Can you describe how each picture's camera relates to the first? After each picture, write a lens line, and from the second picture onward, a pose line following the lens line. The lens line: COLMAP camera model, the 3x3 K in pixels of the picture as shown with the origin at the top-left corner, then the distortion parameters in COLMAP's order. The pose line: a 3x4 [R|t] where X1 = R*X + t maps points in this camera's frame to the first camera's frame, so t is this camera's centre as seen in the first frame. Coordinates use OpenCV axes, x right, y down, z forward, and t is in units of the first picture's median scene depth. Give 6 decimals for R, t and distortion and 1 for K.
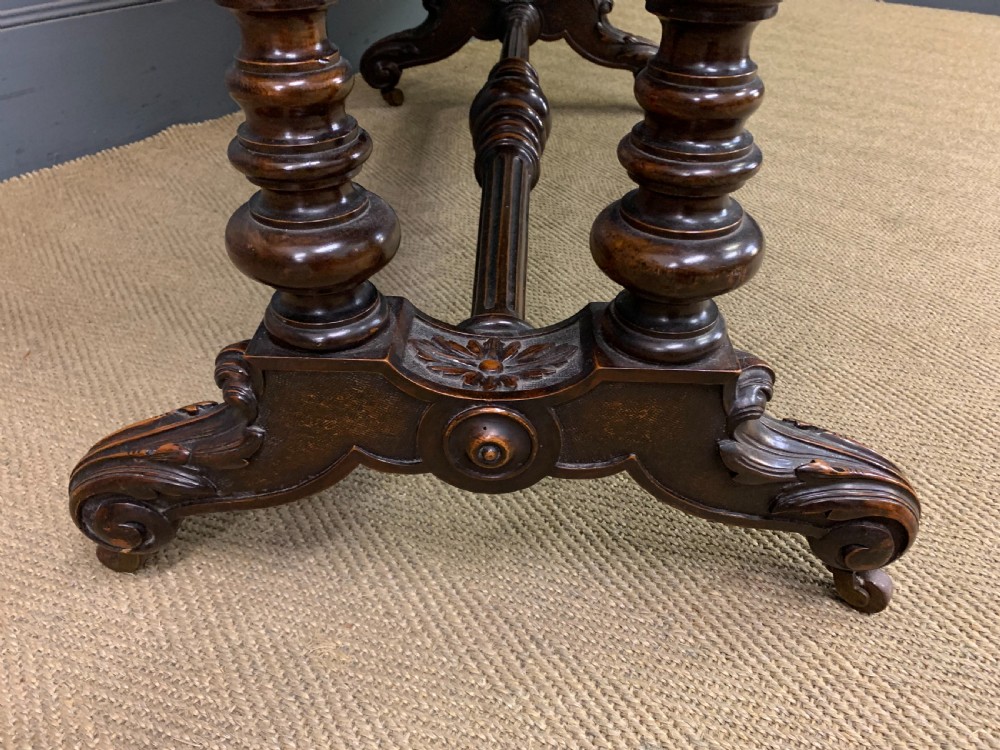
lens RADIAL K [[765.6, 0, 502.8], [0, 765.6, 385.4], [0, 0, 1]] dist [0.028503, -0.031903]
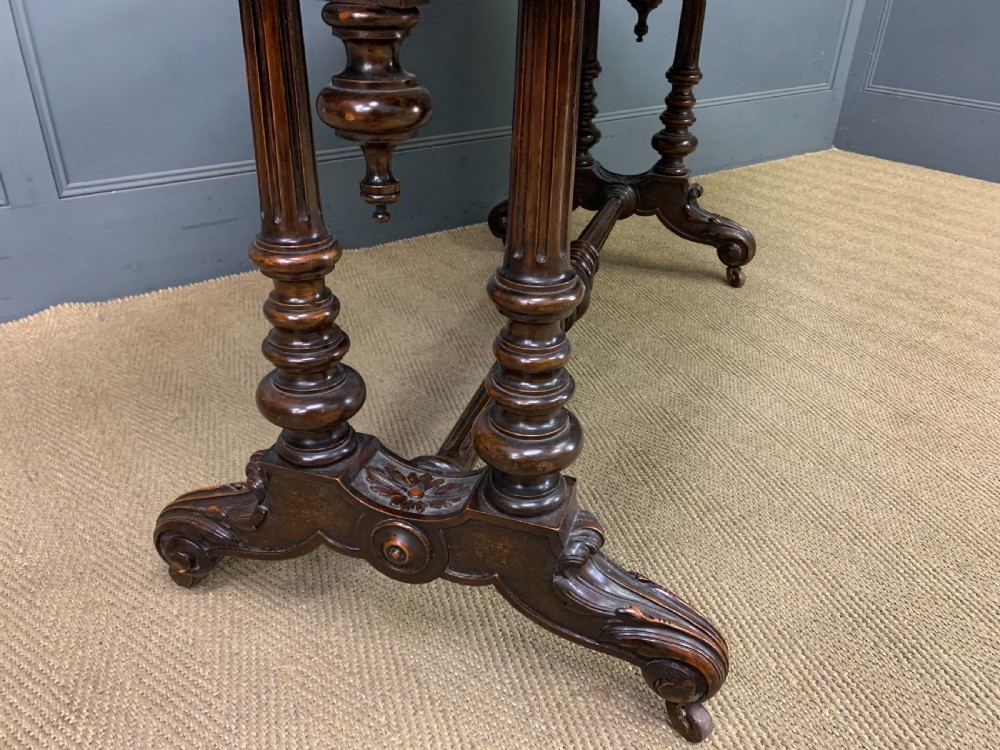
lens RADIAL K [[765.6, 0, 500.8], [0, 765.6, 383.7], [0, 0, 1]] dist [0.028503, -0.031903]
pose [[0.963949, 0.147938, -0.221170, 0.384880], [-0.174166, 0.979197, -0.104113, -0.094589], [0.201167, 0.138880, 0.969662, -0.373305]]
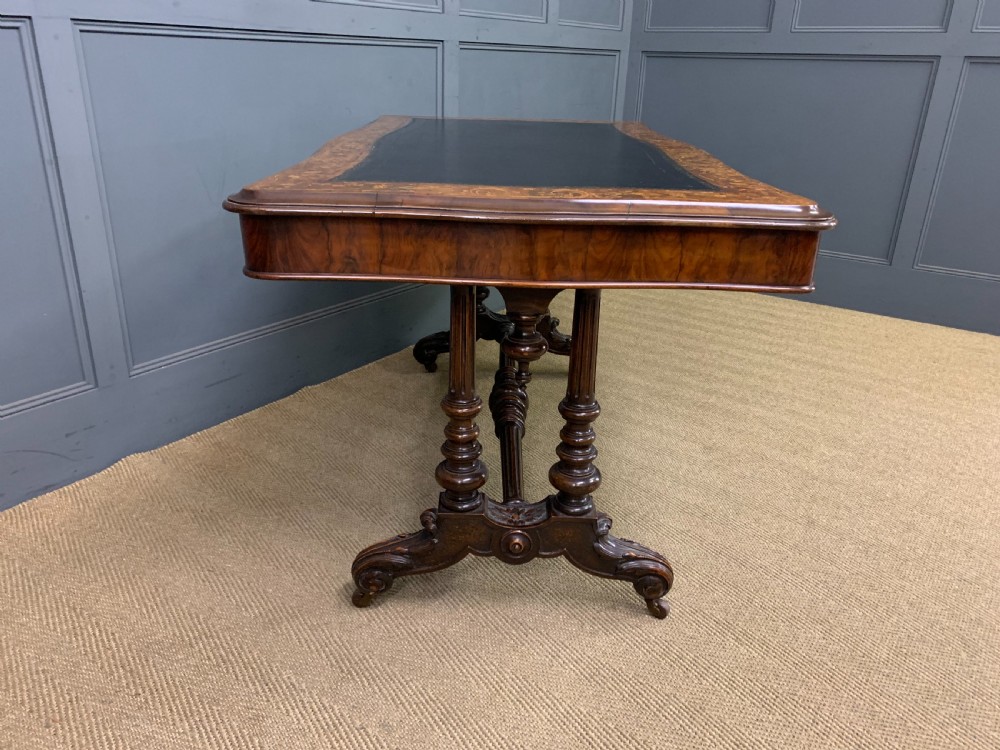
lens RADIAL K [[765.6, 0, 492.6], [0, 765.6, 359.6], [0, 0, 1]] dist [0.028503, -0.031903]
pose [[0.999388, 0.004959, 0.034632, -0.181920], [0.004458, 0.963784, -0.266649, 0.152720], [-0.034701, 0.266640, 0.963171, -1.729309]]
